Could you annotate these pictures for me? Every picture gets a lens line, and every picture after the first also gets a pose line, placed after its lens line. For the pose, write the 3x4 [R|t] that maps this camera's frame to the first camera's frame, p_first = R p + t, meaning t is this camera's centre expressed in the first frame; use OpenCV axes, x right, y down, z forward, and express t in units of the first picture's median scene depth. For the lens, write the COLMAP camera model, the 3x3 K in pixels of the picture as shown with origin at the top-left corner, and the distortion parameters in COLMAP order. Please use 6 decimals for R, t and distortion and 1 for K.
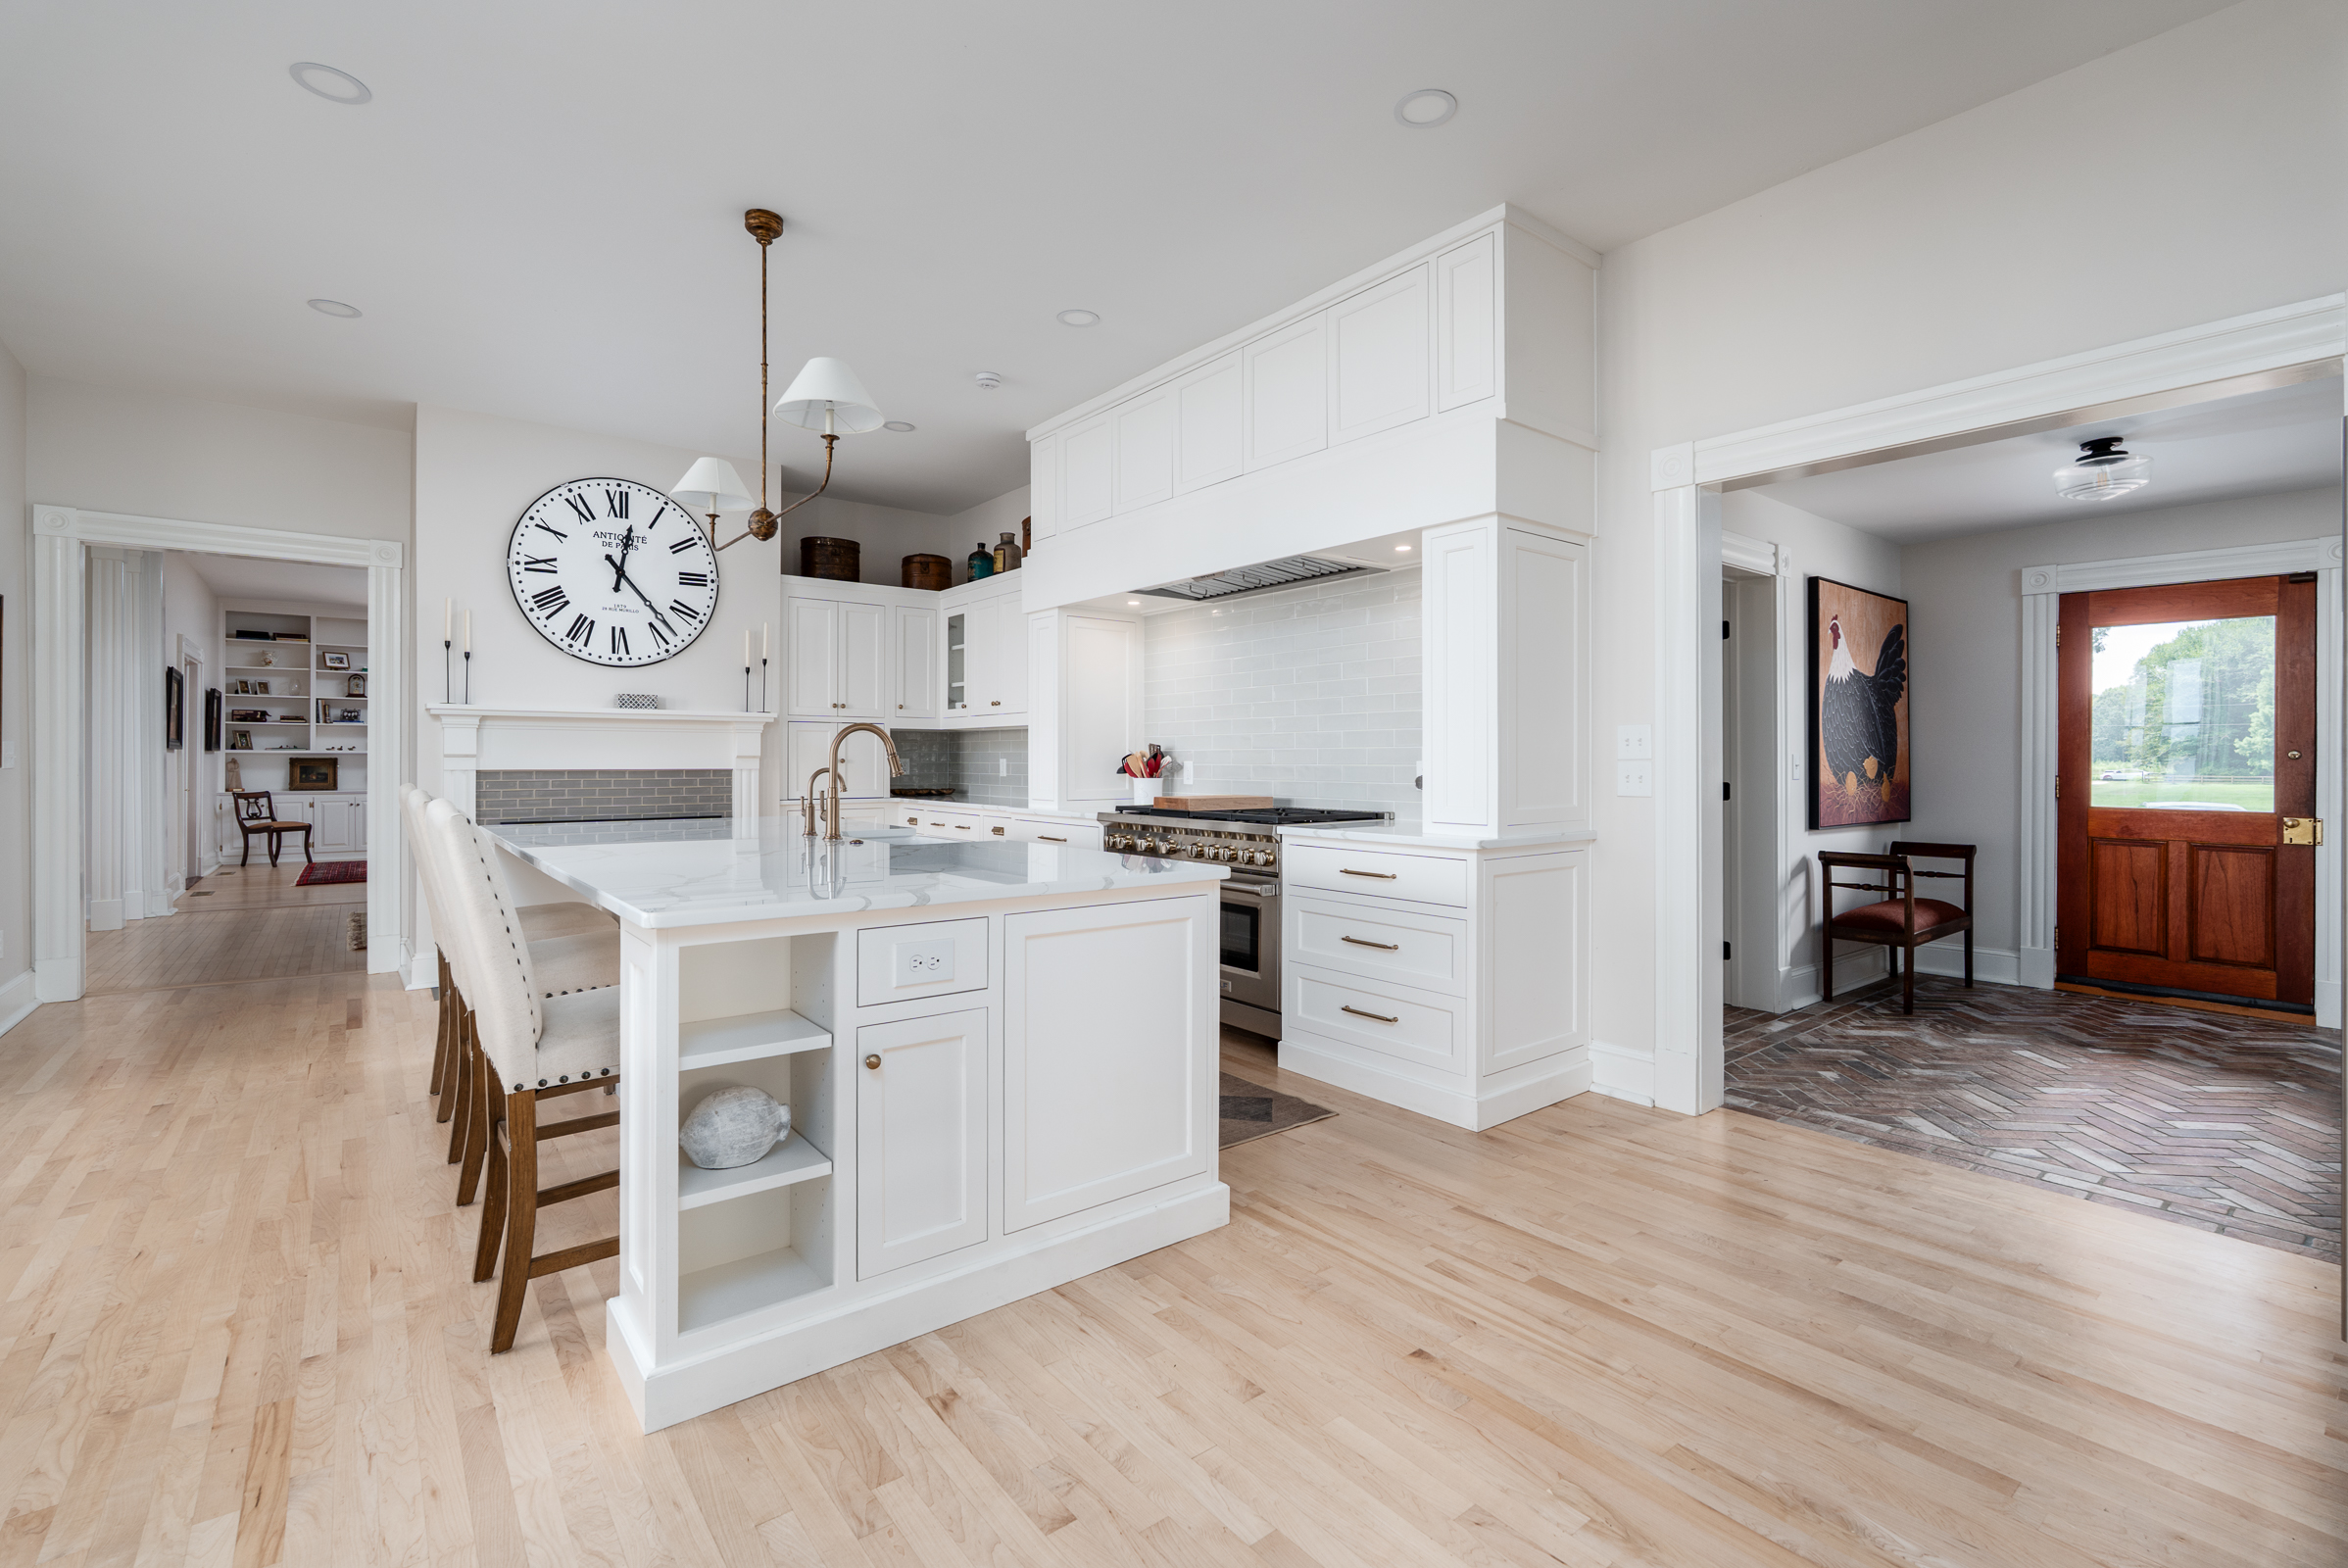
lens RADIAL K [[1054.2, 0, 1161.7], [0, 1054.2, 754.9], [0, 0, 1]] dist [-0.003894, 0.000231]
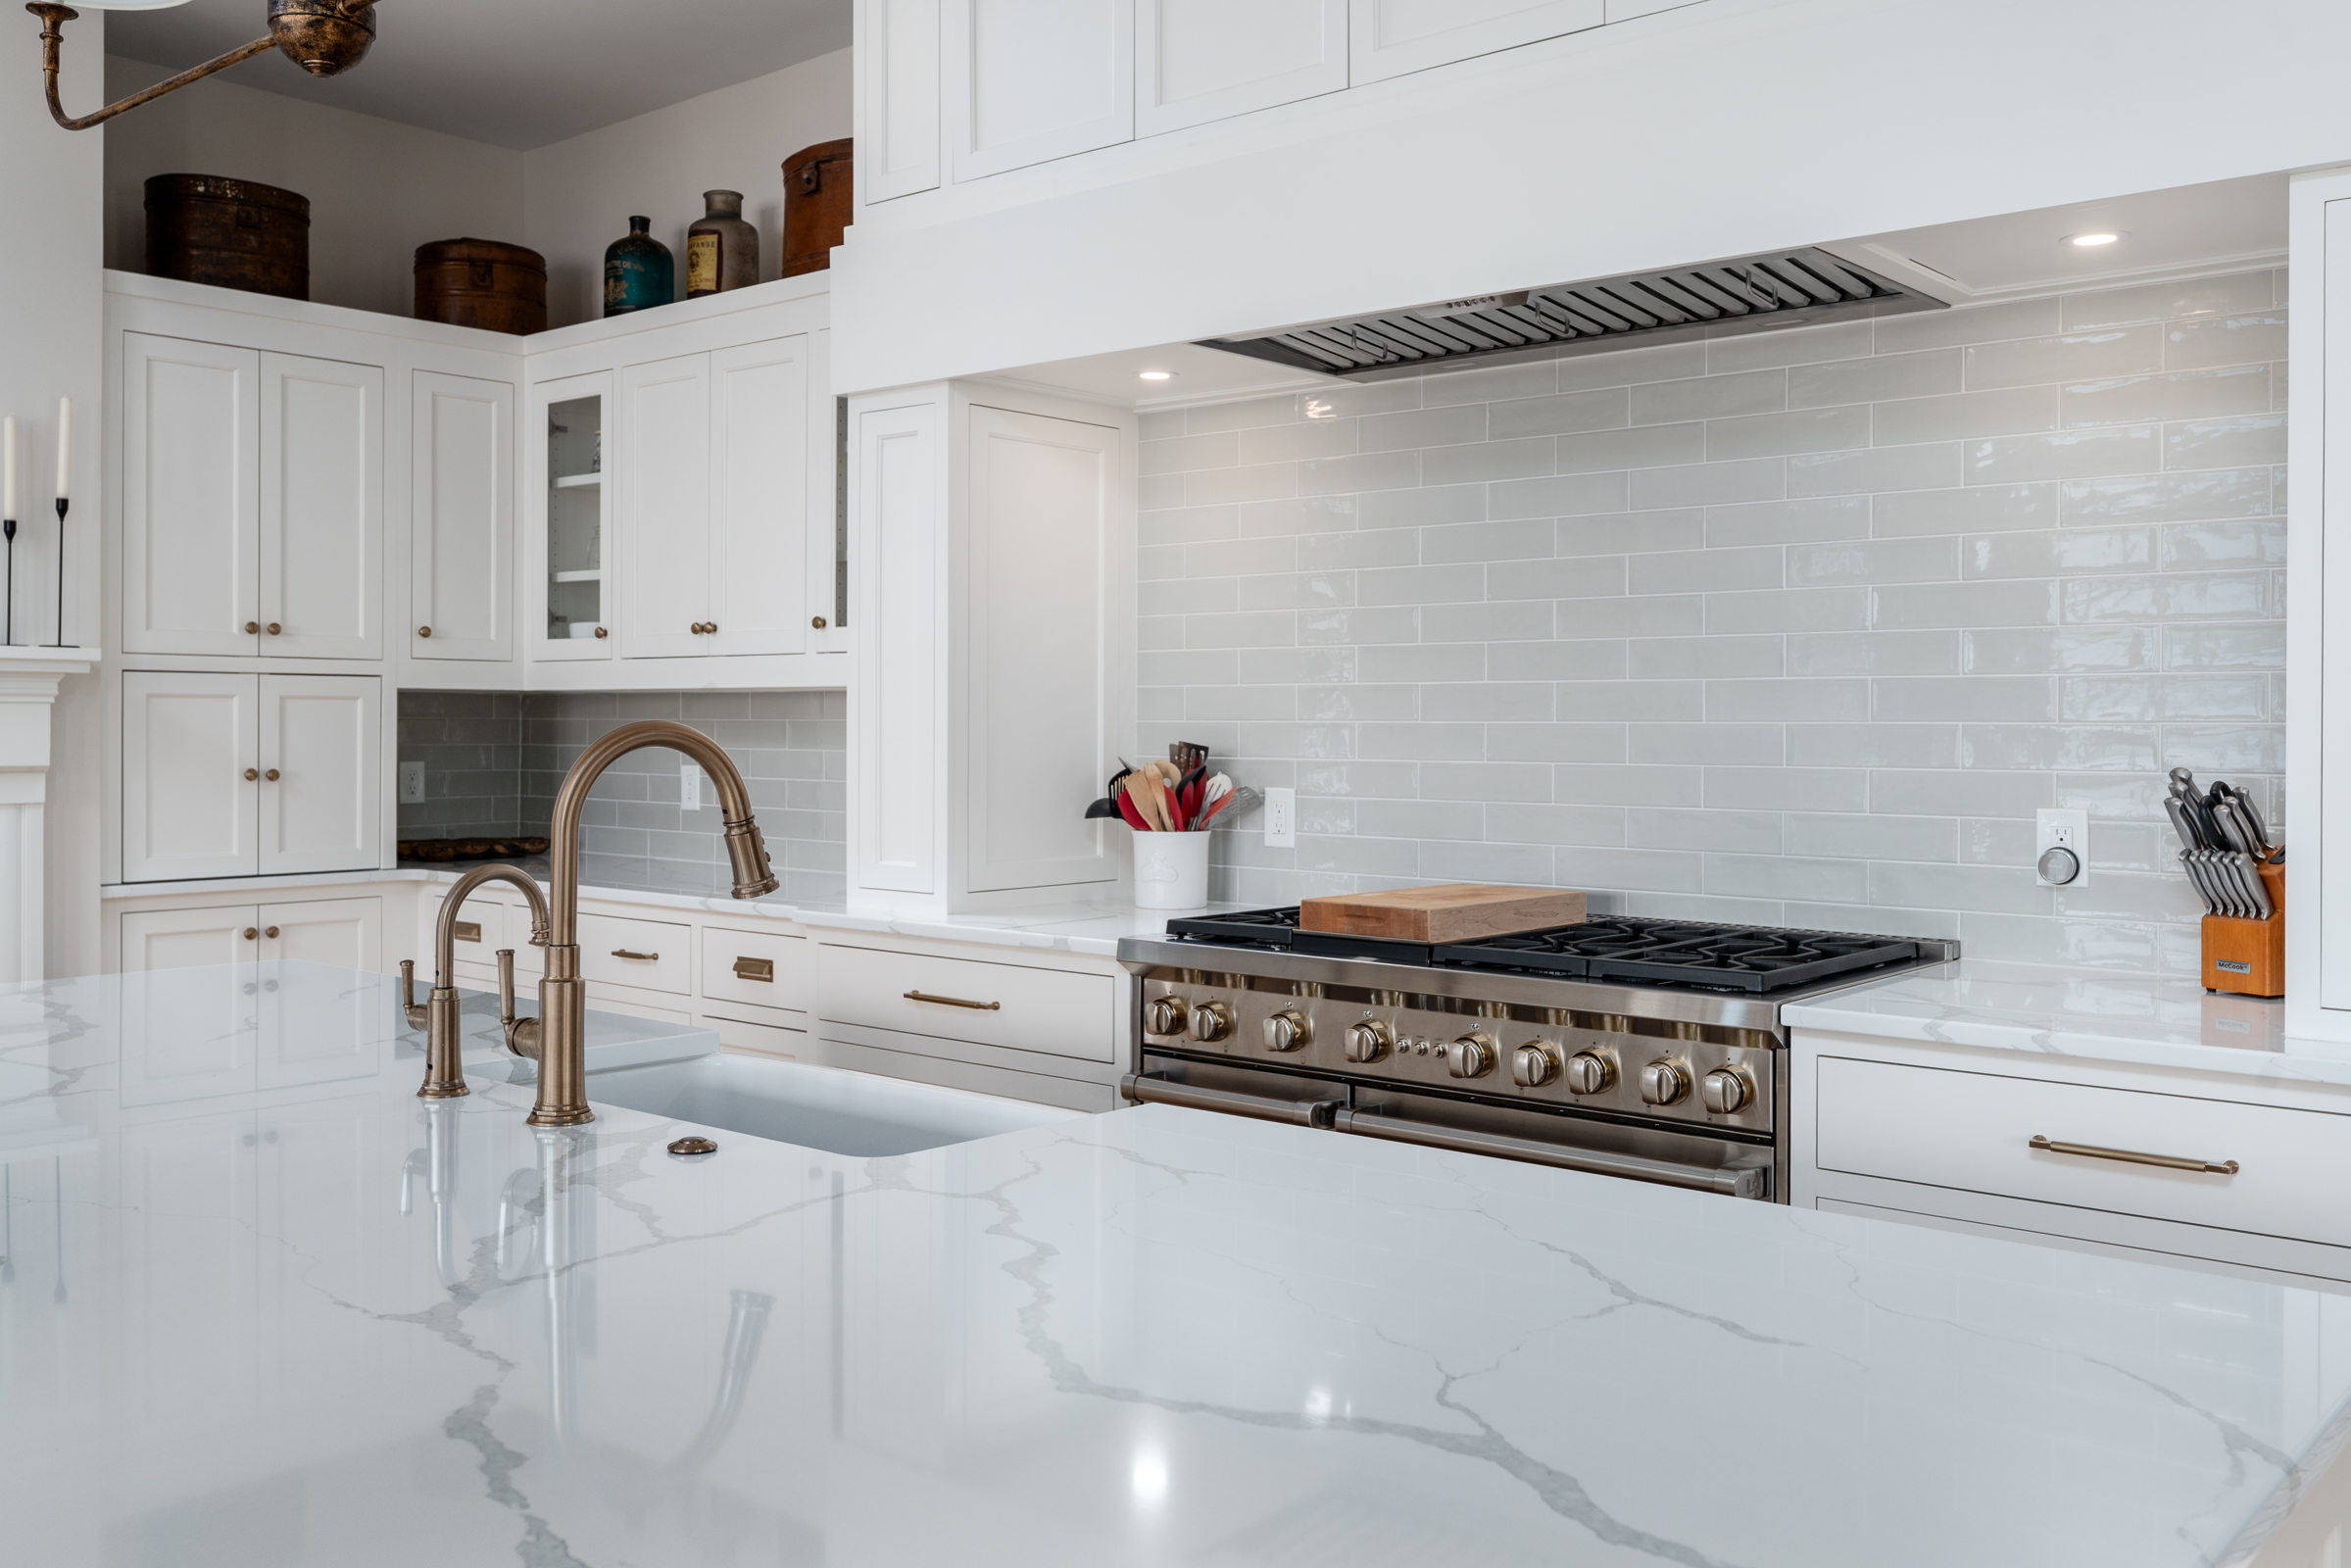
lens RADIAL K [[2050.0, 0, 1180.1], [0, 2050.0, 728.2], [0, 0, 1]] dist [0.001736, -0.017229]
pose [[0.977852, 0.000908, 0.209297, -0.161031], [-0.002742, 0.999960, 0.008472, -0.021027], [-0.209281, -0.008858, 0.977815, 0.251473]]
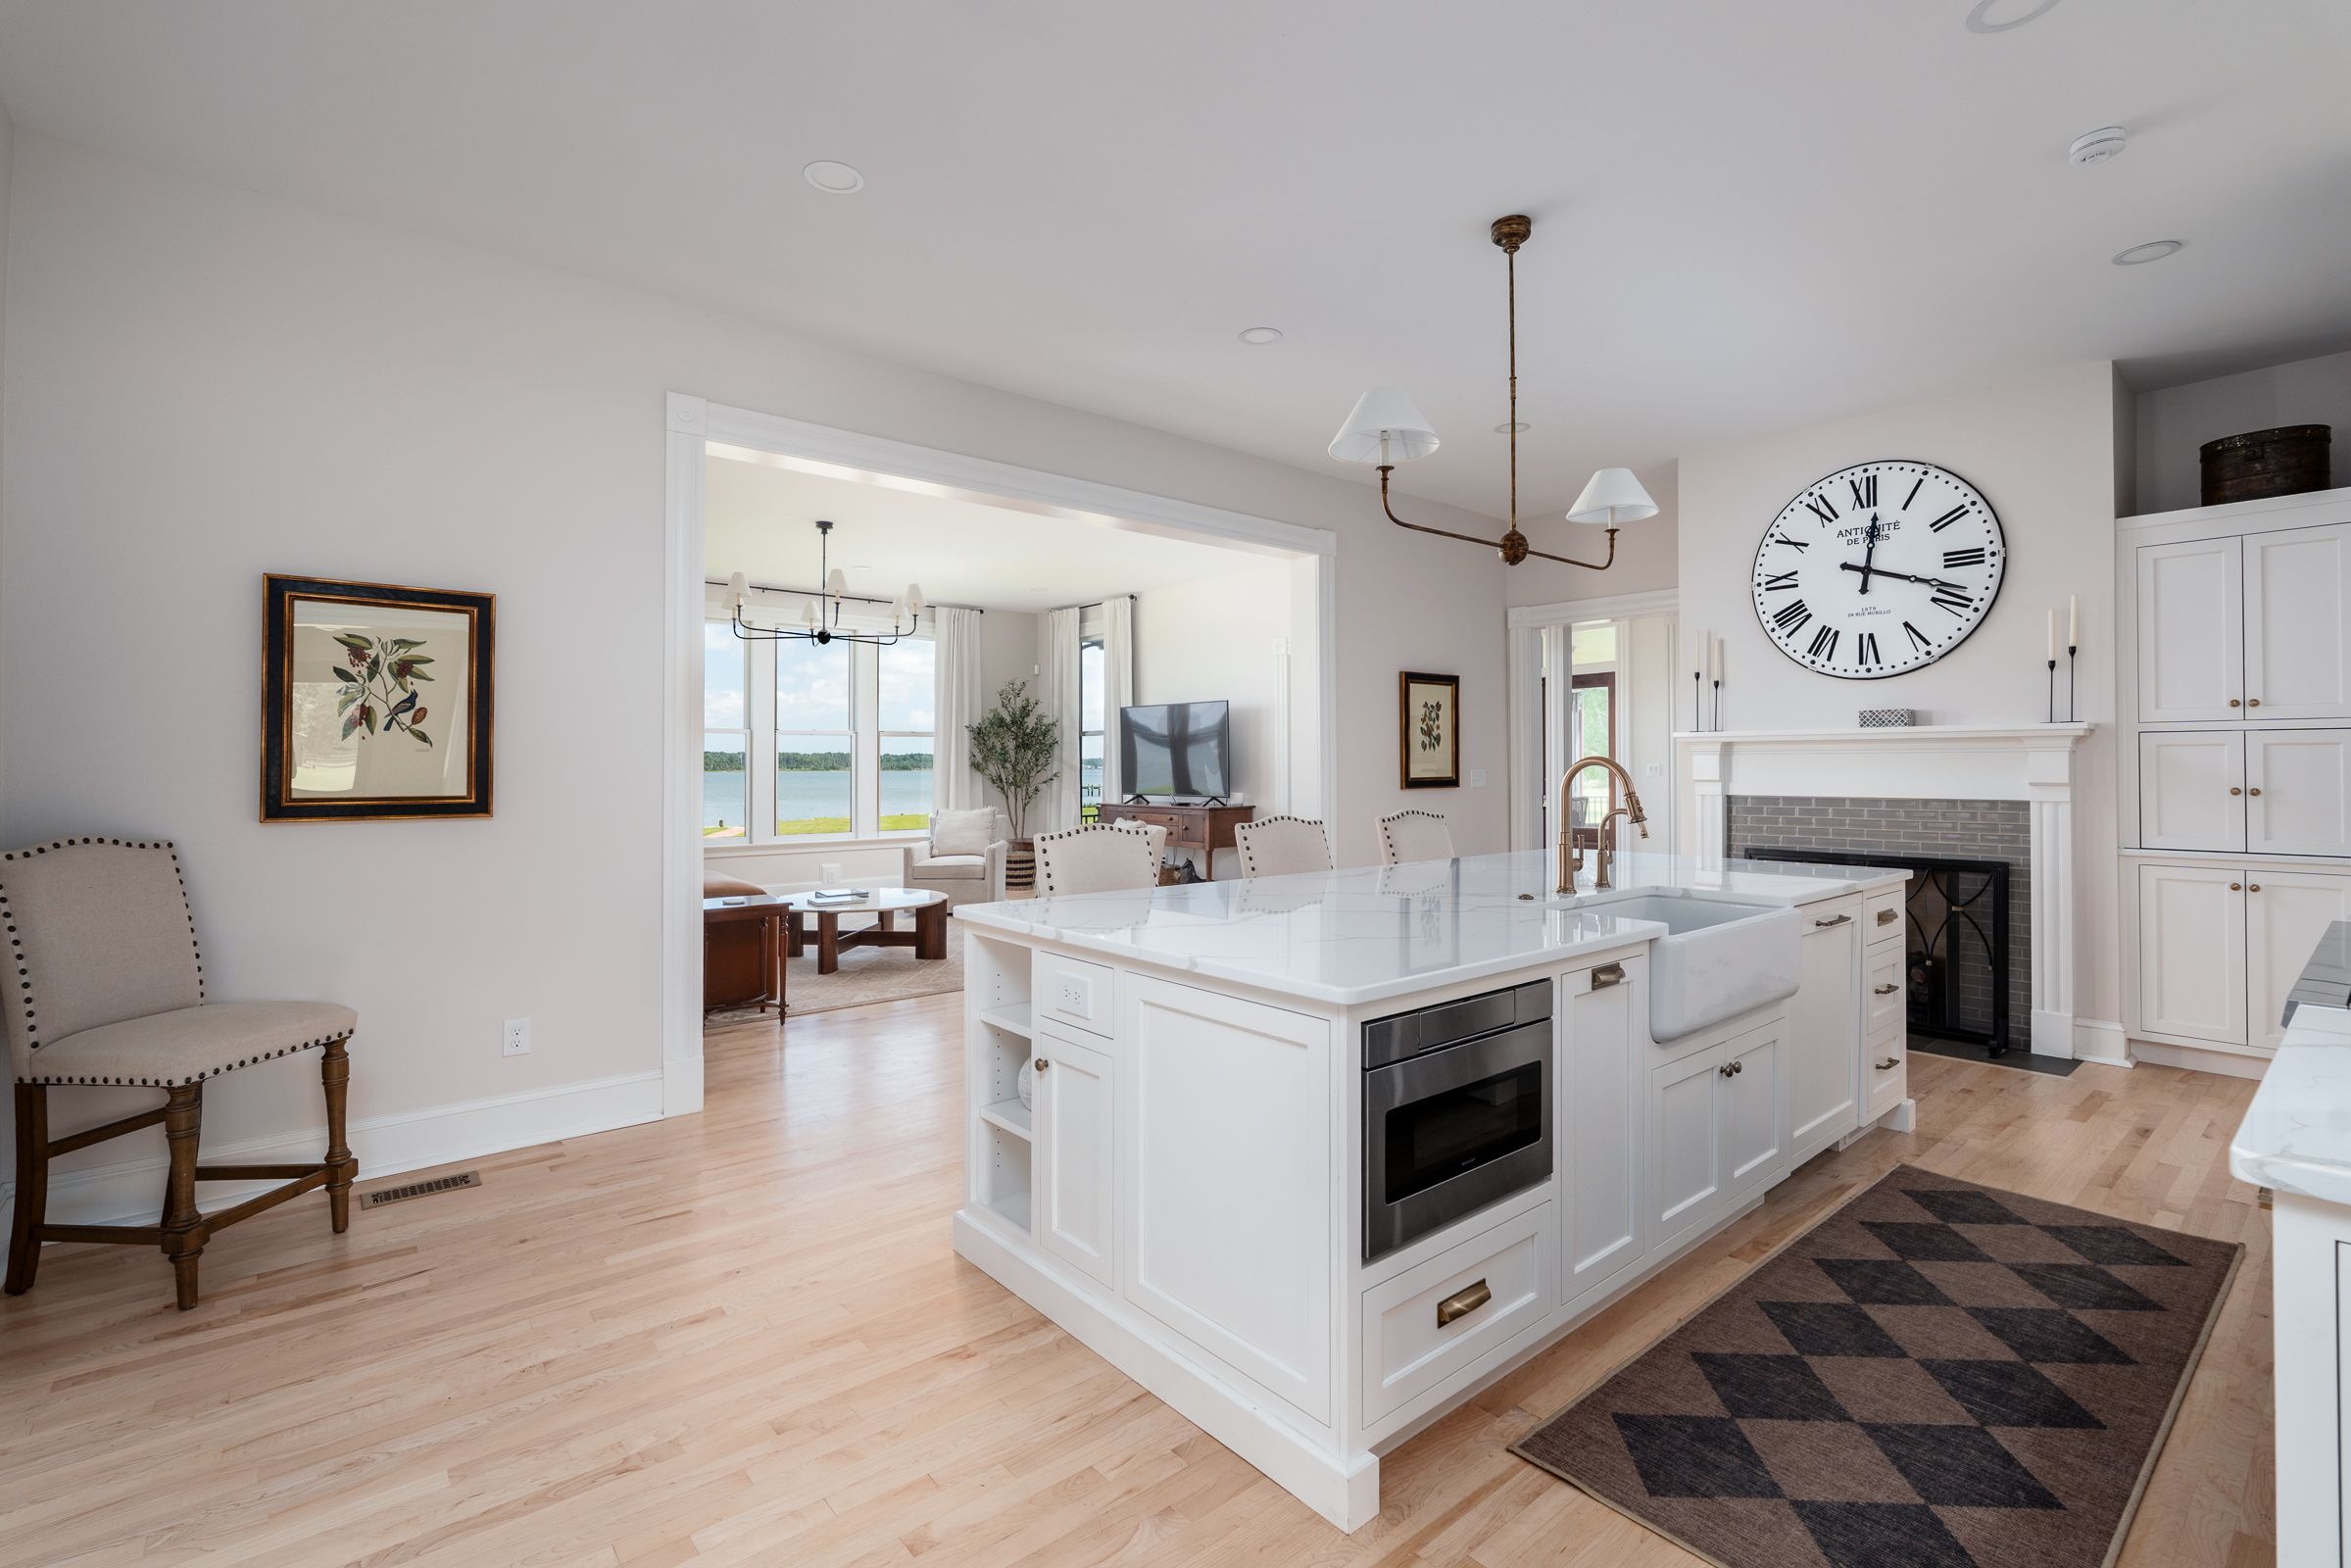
lens RADIAL K [[1055.5, 0, 1180.8], [0, 1055.5, 749.0], [0, 0, 1]] dist [-0.003894, 0.000231]
pose [[0.033751, -0.018290, -0.999263, 0.334954], [0.005193, 0.999822, -0.018124, -0.013413], [0.999417, -0.004577, 0.033840, 0.408480]]
